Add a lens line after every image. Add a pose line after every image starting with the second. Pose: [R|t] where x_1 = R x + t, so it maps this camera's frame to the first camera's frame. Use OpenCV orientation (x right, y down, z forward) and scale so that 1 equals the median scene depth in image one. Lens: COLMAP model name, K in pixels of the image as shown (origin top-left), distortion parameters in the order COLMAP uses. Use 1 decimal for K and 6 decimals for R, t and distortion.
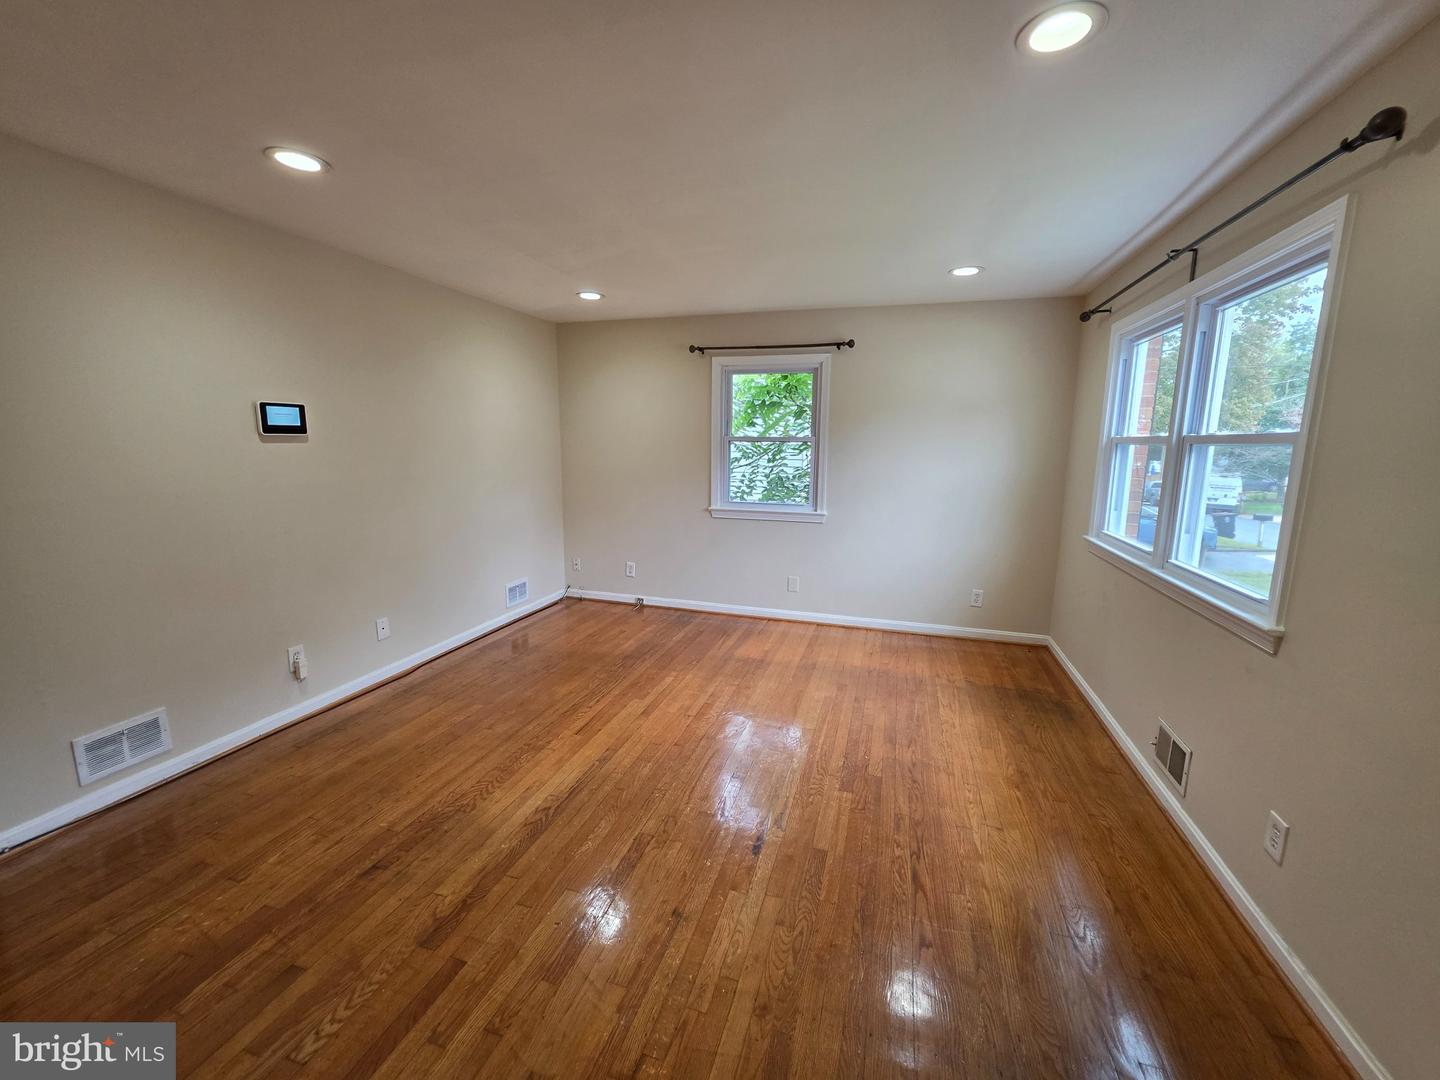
lens RADIAL K [[575.3, 0, 725.3], [0, 575.3, 534.9], [0, 0, 1]] dist [0.000131, 0.000768]
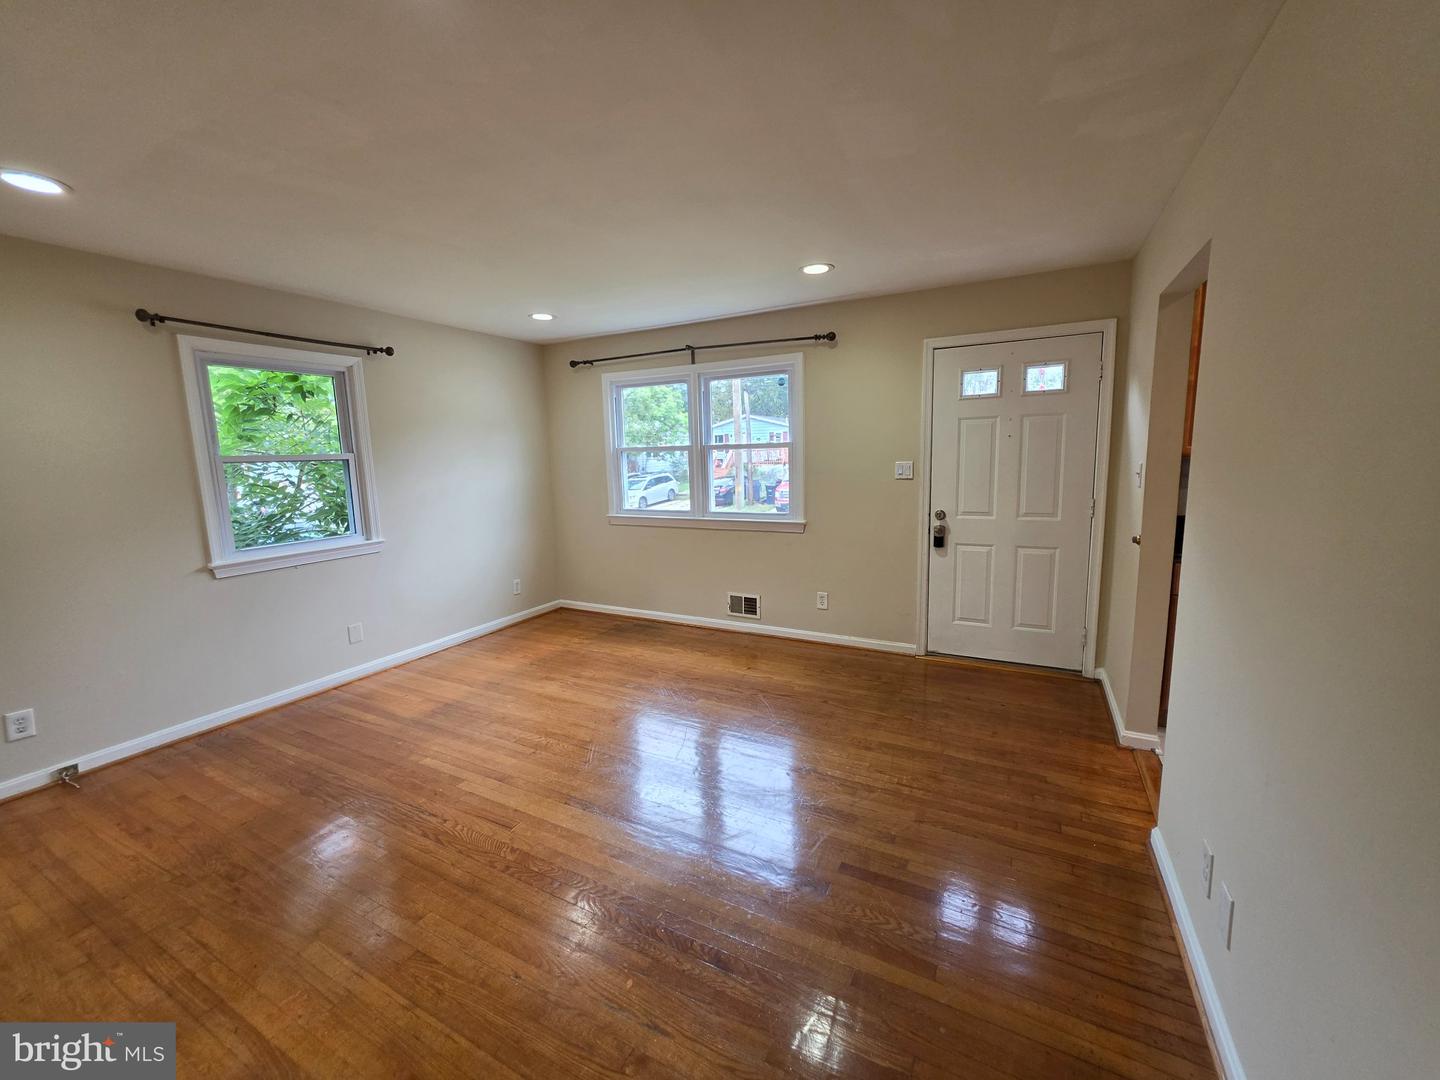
lens RADIAL K [[575.3, 0, 722.5], [0, 575.3, 533.3], [0, 0, 1]] dist [0.000131, 0.000768]
pose [[0.190719, -0.153791, 0.969523, -0.758075], [0.185443, 0.975513, 0.118262, -0.072342], [-0.963970, 0.157236, 0.214568, 0.411001]]
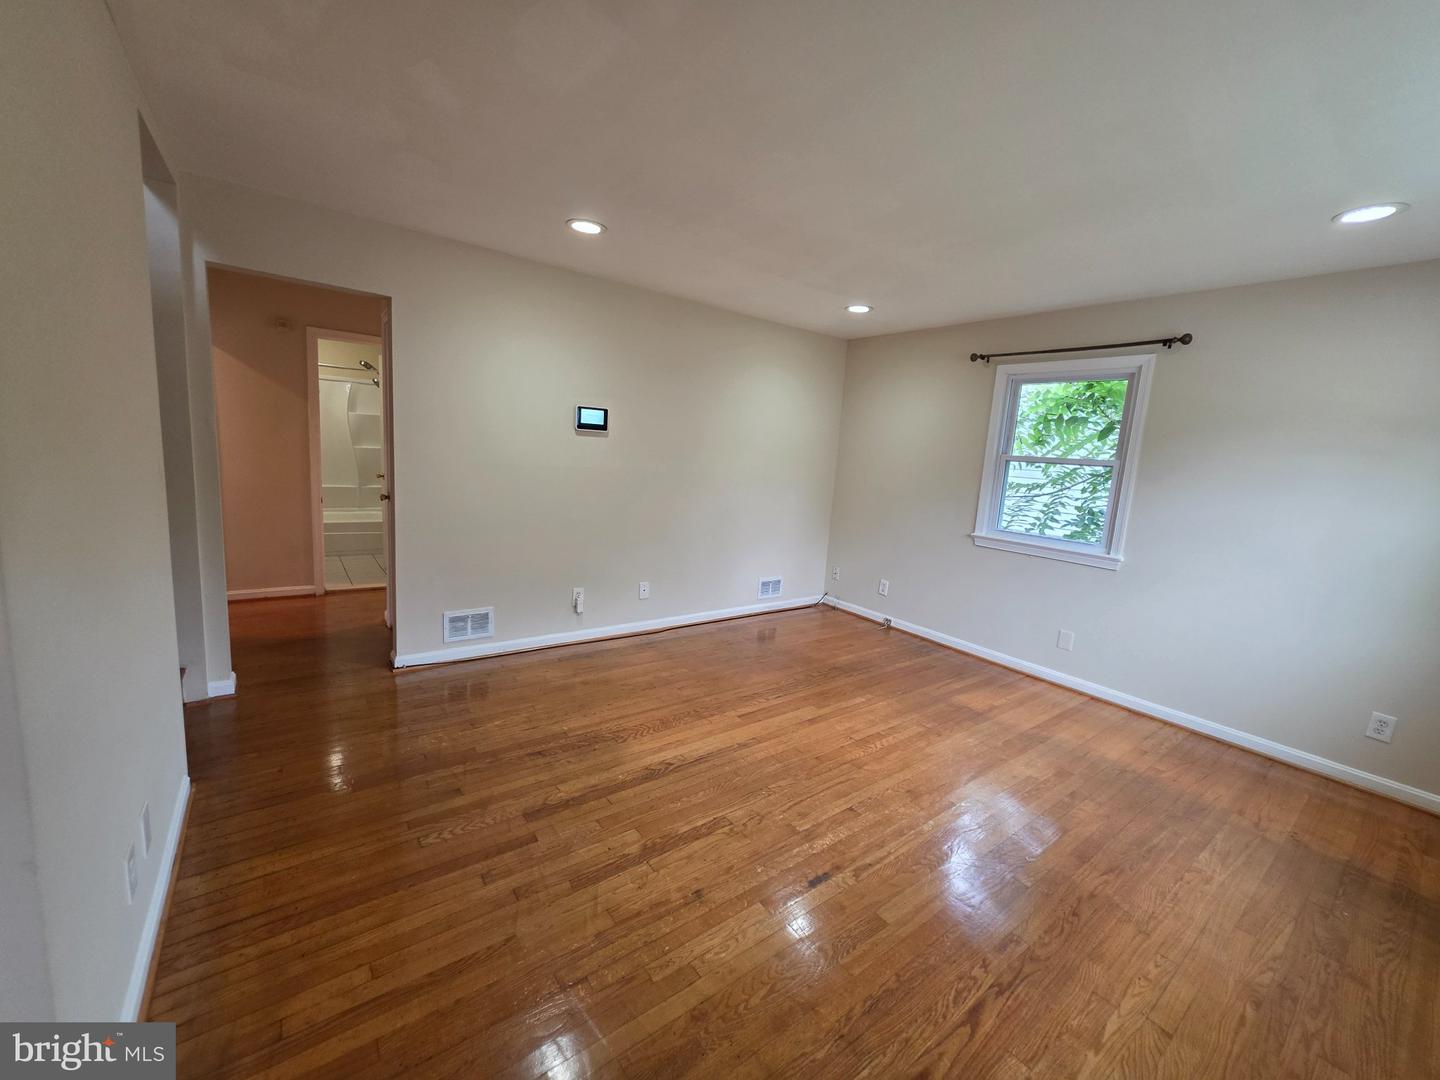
lens RADIAL K [[575.3, 0, 723.4], [0, 575.3, 534.1], [0, 0, 1]] dist [0.000131, 0.000768]
pose [[0.808654, 0.129004, -0.573966, 0.238874], [-0.152016, 0.988346, 0.007967, 0.006883], [0.568305, 0.080810, 0.818840, 0.072878]]
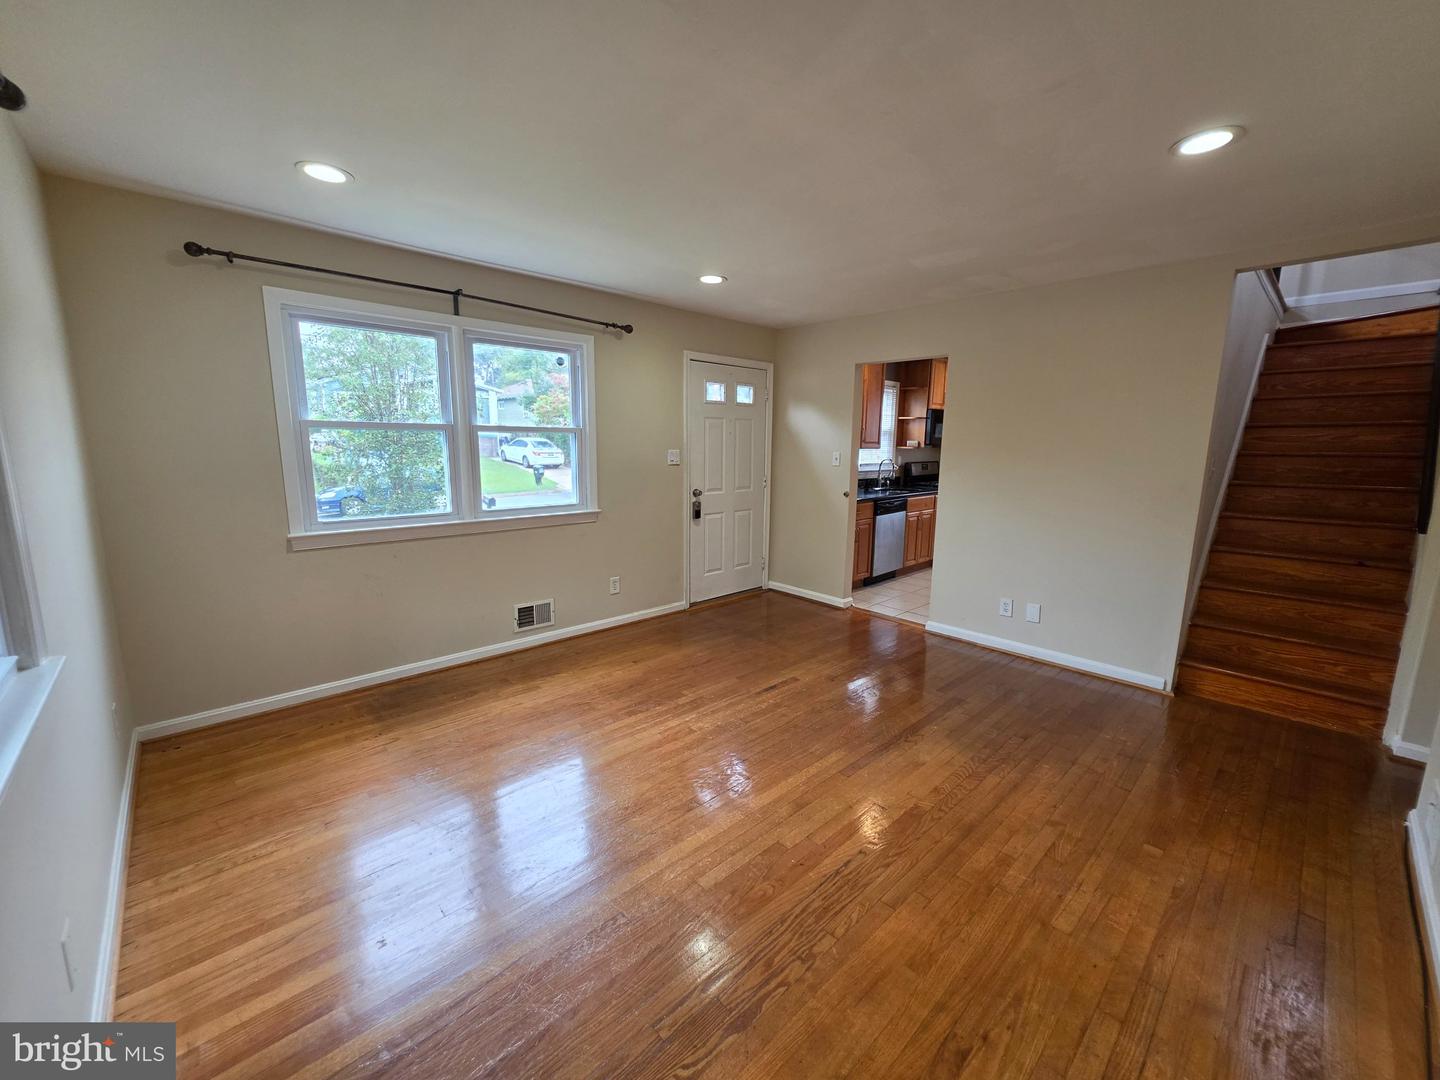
lens RADIAL K [[575.3, 0, 720.4], [0, 575.3, 533.8], [0, 0, 1]] dist [0.000131, 0.000768]
pose [[-0.864410, -0.104100, 0.491893, -0.348520], [0.057087, 0.951684, 0.301726, -0.222795], [-0.499536, 0.288896, -0.816703, 1.385474]]
